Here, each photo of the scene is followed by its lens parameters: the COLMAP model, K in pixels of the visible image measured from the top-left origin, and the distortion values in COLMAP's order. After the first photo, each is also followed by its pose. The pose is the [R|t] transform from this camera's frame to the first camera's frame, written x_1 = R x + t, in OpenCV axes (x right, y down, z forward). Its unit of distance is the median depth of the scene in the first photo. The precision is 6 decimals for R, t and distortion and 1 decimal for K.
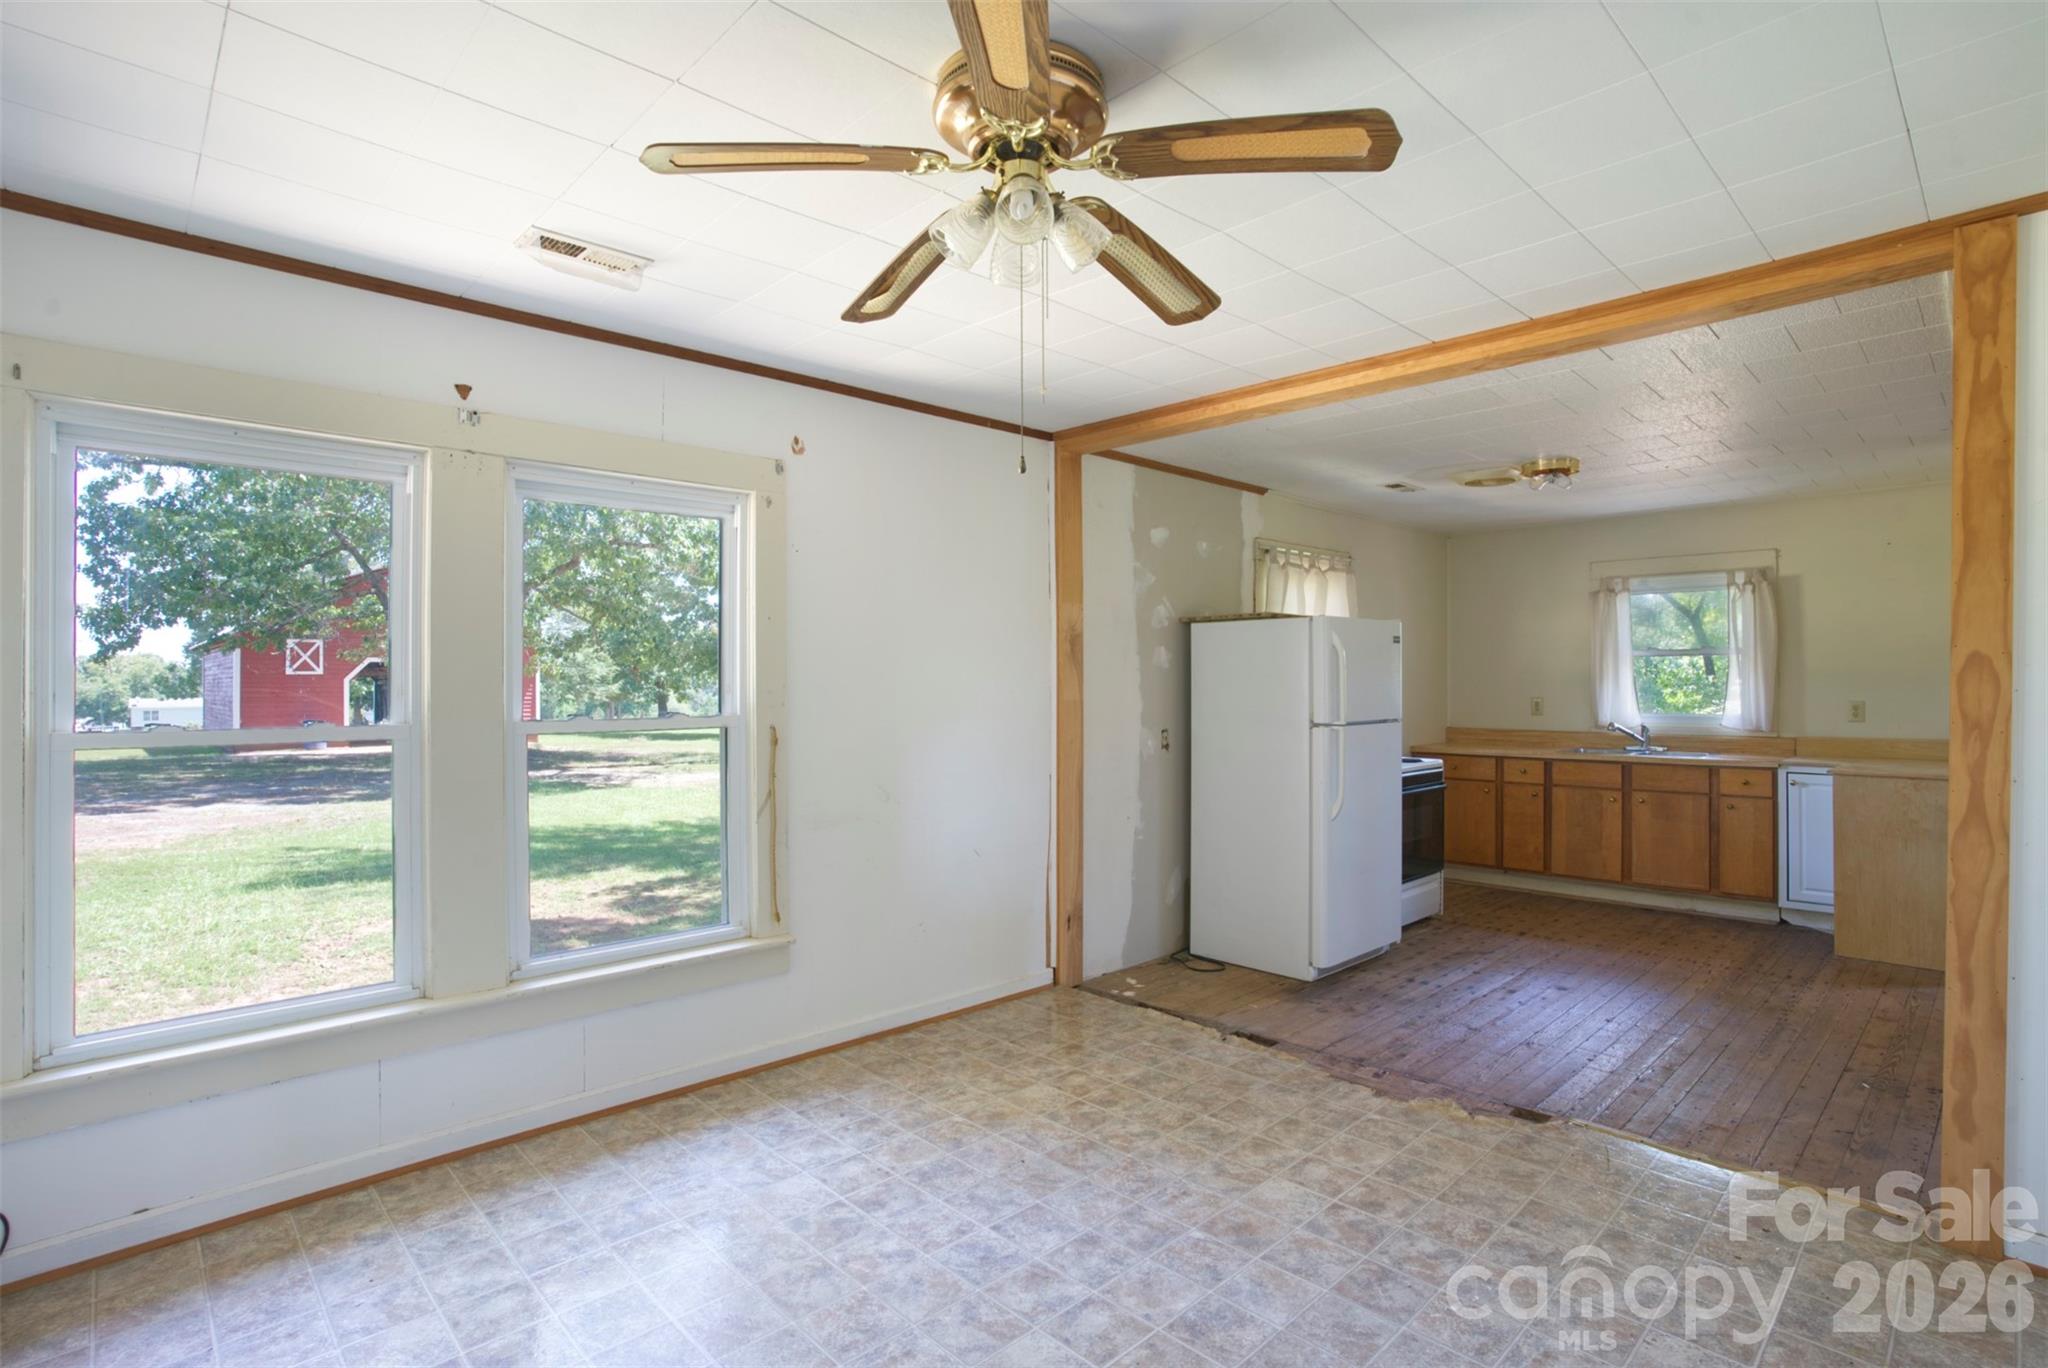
lens RADIAL K [[996.6, 0, 1030.7], [0, 996.6, 682.7], [0, 0, 1]] dist [-0.086875, 0.043043]
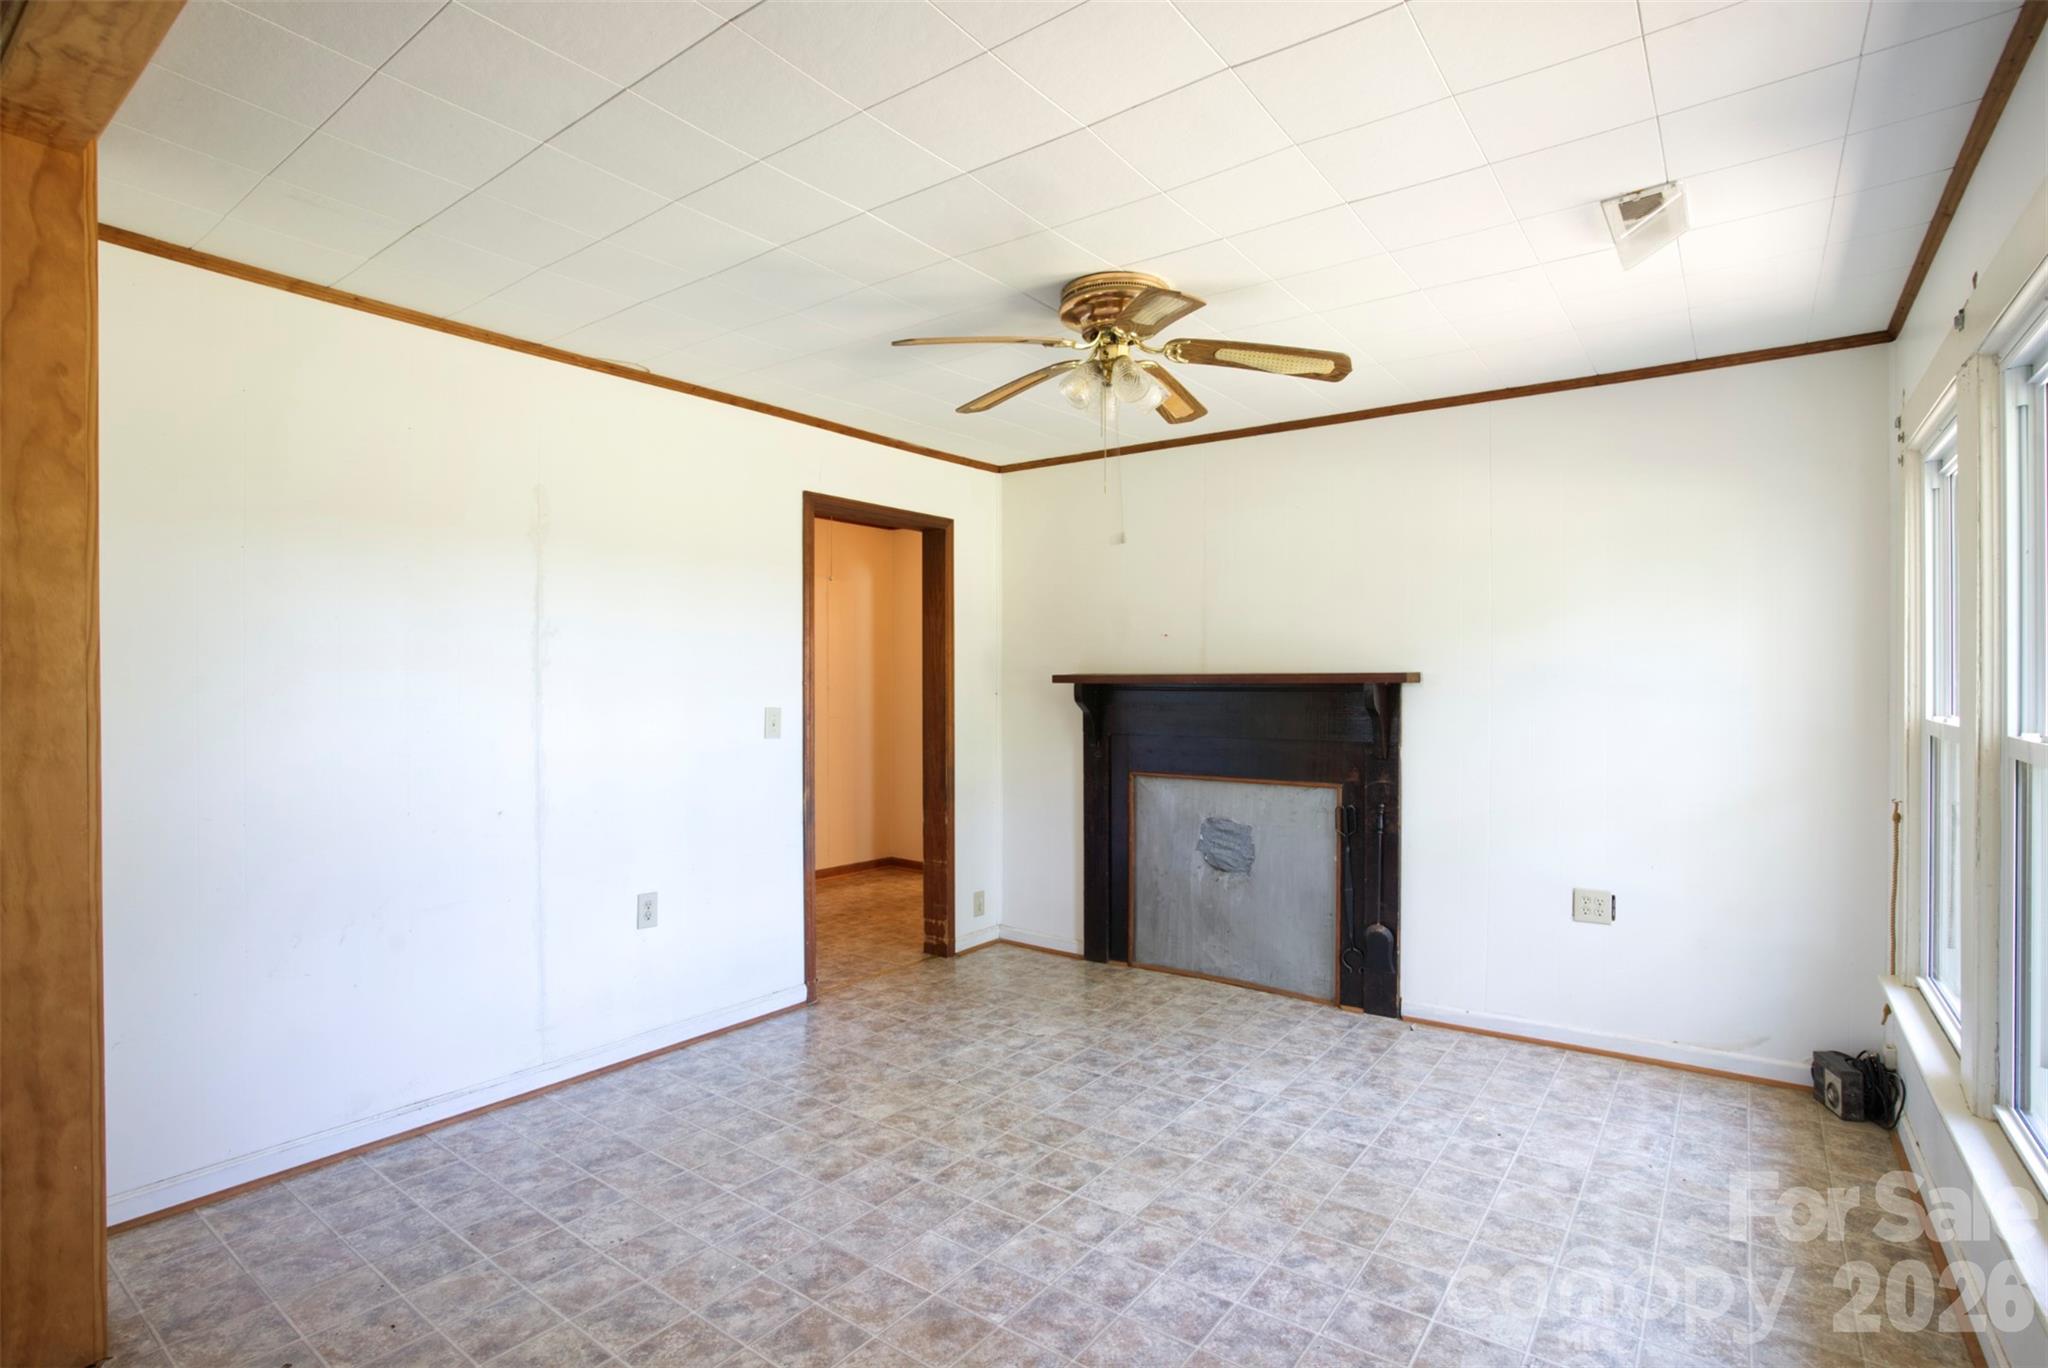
lens RADIAL K [[996.6, 0, 1030.7], [0, 996.6, 682.7], [0, 0, 1]] dist [-0.086875, 0.043043]
pose [[-0.985742, 0.002482, -0.168244, 0.303532], [0.001685, 0.999987, 0.004881, -0.000980], [0.168253, 0.004528, -0.985733, 1.974298]]
